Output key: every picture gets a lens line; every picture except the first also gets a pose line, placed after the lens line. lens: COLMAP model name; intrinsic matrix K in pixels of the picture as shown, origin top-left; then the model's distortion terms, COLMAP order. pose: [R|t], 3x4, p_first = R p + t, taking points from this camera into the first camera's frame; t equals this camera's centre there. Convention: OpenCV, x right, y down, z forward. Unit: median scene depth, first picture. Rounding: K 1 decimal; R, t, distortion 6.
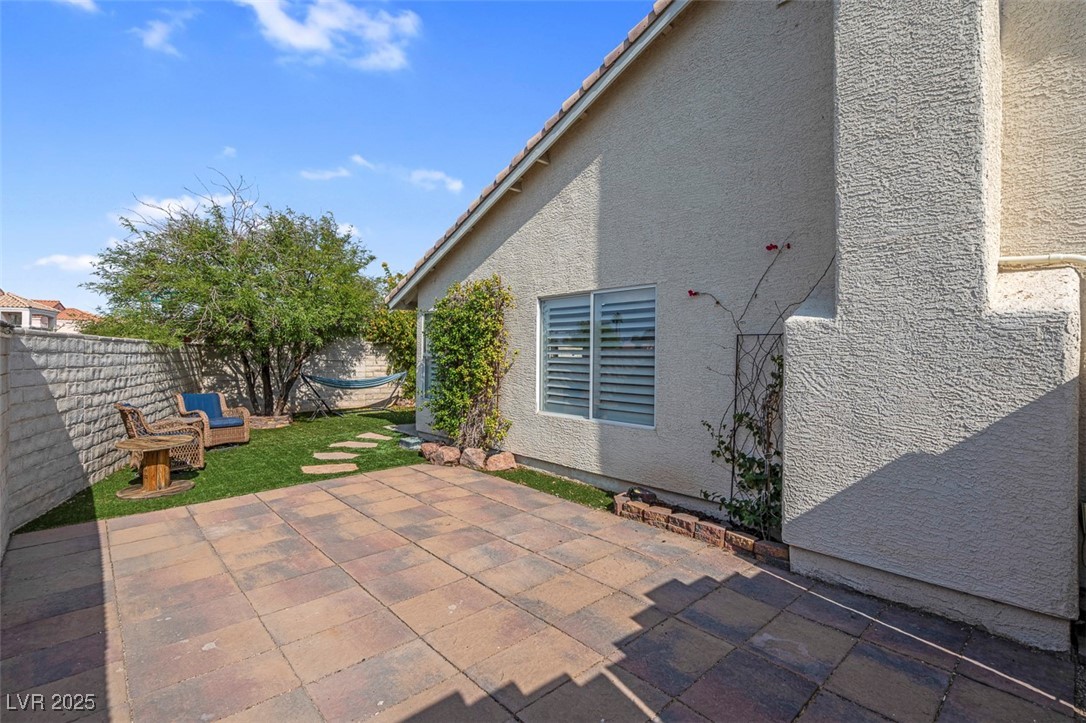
lens RADIAL K [[491.1, 0, 541.2], [0, 491.1, 358.2], [0, 0, 1]] dist [-0.001555, 0.000432]
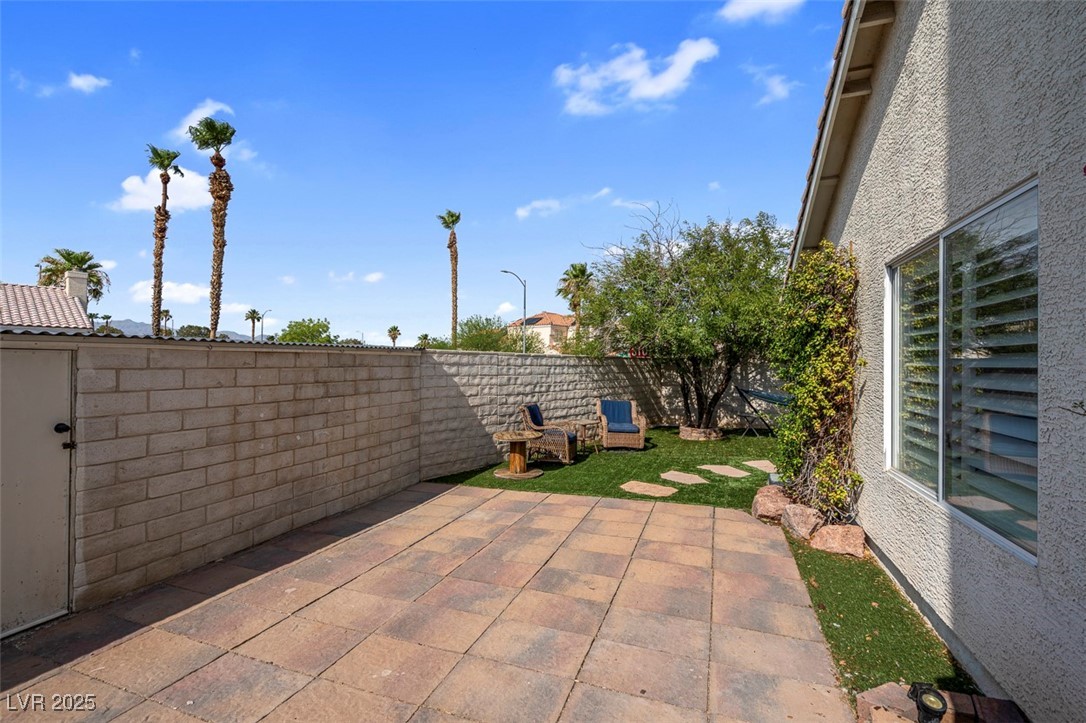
lens RADIAL K [[491.1, 0, 541.2], [0, 491.1, 358.2], [0, 0, 1]] dist [-0.001555, 0.000432]
pose [[0.453142, -0.017173, -0.891273, 0.431781], [-0.006918, 0.999717, -0.022779, -0.000001], [0.891412, 0.016488, 0.452894, 0.544689]]
